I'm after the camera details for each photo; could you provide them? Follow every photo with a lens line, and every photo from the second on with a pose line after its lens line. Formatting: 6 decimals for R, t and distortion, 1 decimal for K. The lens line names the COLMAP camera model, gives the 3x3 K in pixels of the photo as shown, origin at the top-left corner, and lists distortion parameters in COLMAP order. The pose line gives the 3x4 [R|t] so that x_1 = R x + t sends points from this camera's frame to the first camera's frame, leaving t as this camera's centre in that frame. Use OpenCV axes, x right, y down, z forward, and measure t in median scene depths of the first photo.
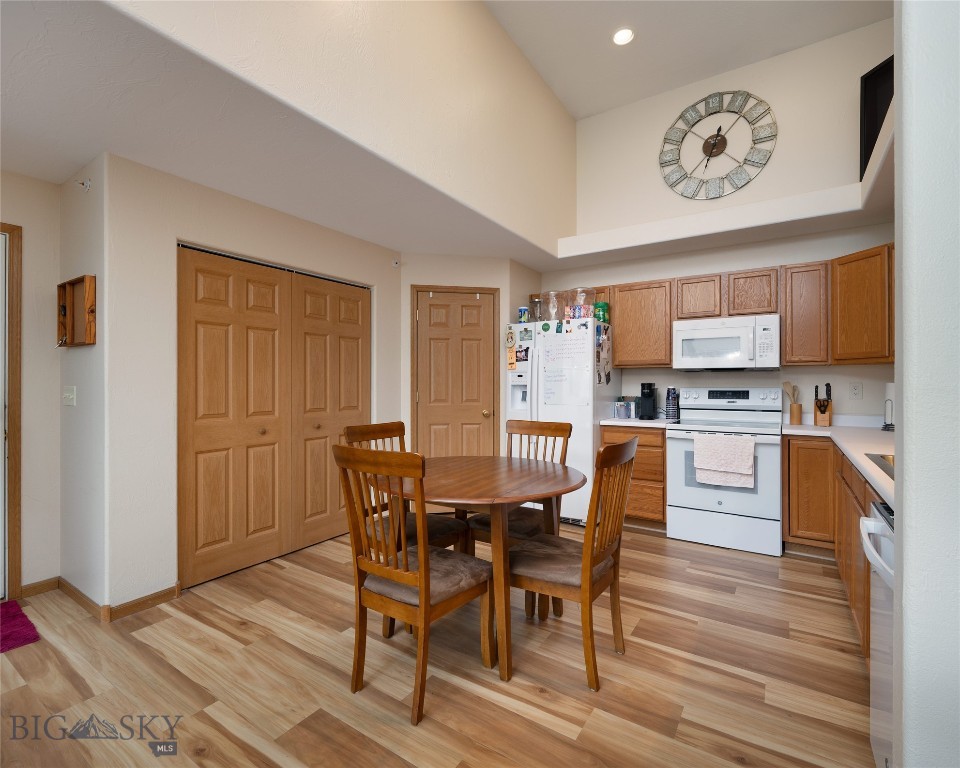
lens RADIAL K [[450.0, 0, 496.8], [0, 450.0, 385.8], [0, 0, 1]] dist [-0.002361, -0.000462]
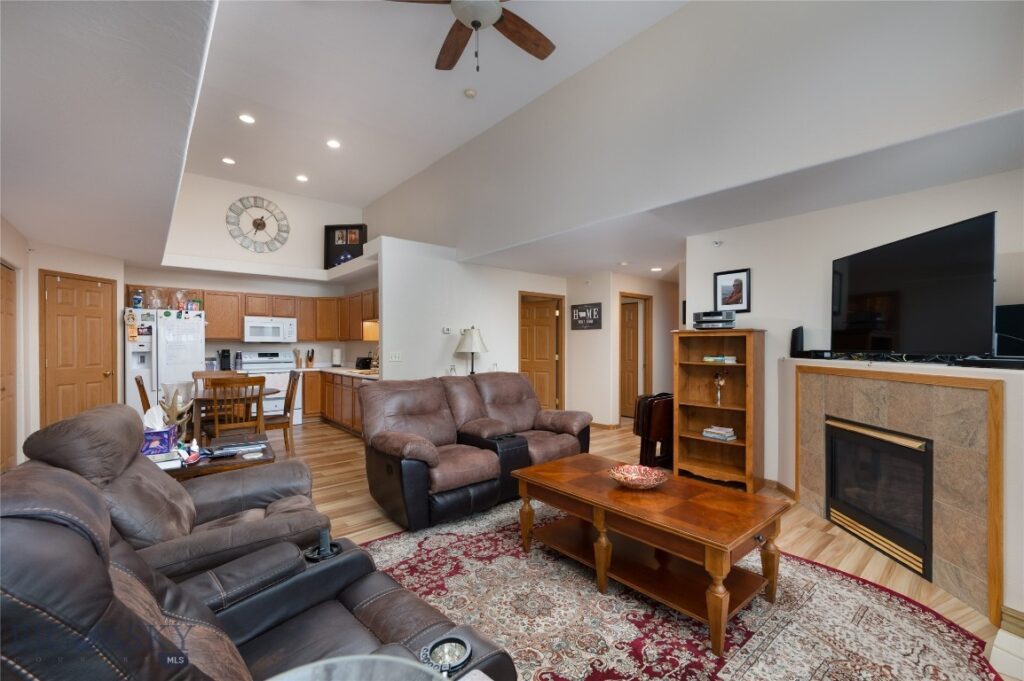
lens RADIAL K [[428.9, 0, 499.0], [0, 428.9, 346.9], [0, 0, 1]] dist [-0.004769, -0.000123]
pose [[0.306740, -0.006803, 0.951769, -0.944490], [0.001727, 0.999977, 0.006591, -0.025815], [-0.951792, -0.000378, 0.306744, -0.530350]]
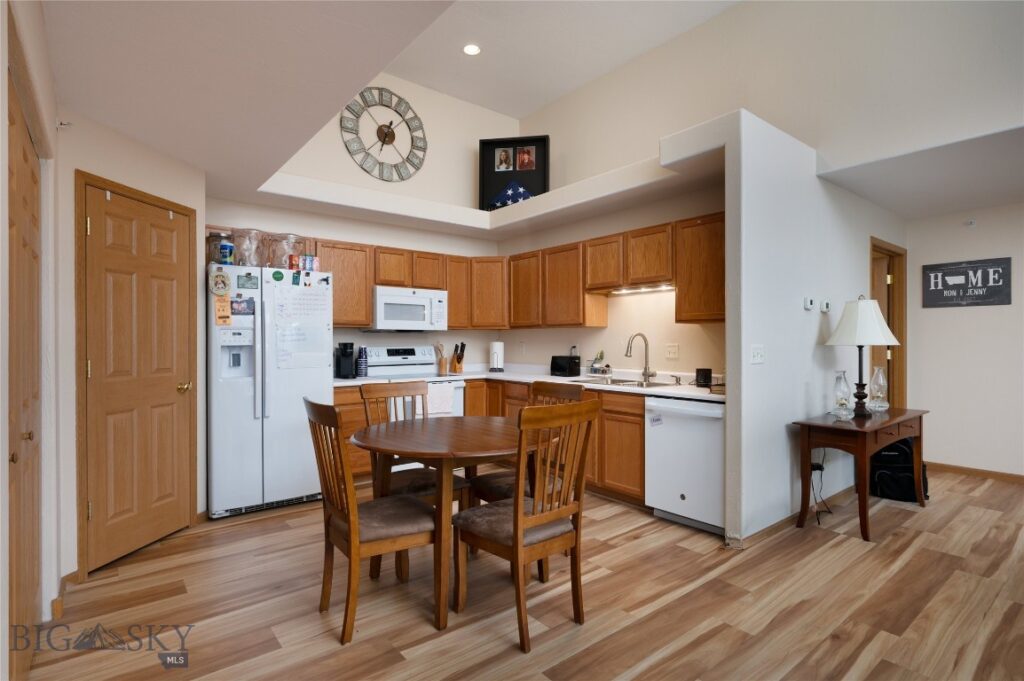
lens RADIAL K [[508.1, 0, 493.7], [0, 508.1, 343.6], [0, 0, 1]] dist [-0.006941, -0.000238]
pose [[0.334847, -0.006372, 0.942251, -0.649161], [0.004676, 0.999976, 0.005101, -0.008420], [-0.942261, 0.002698, 0.334868, 0.315897]]
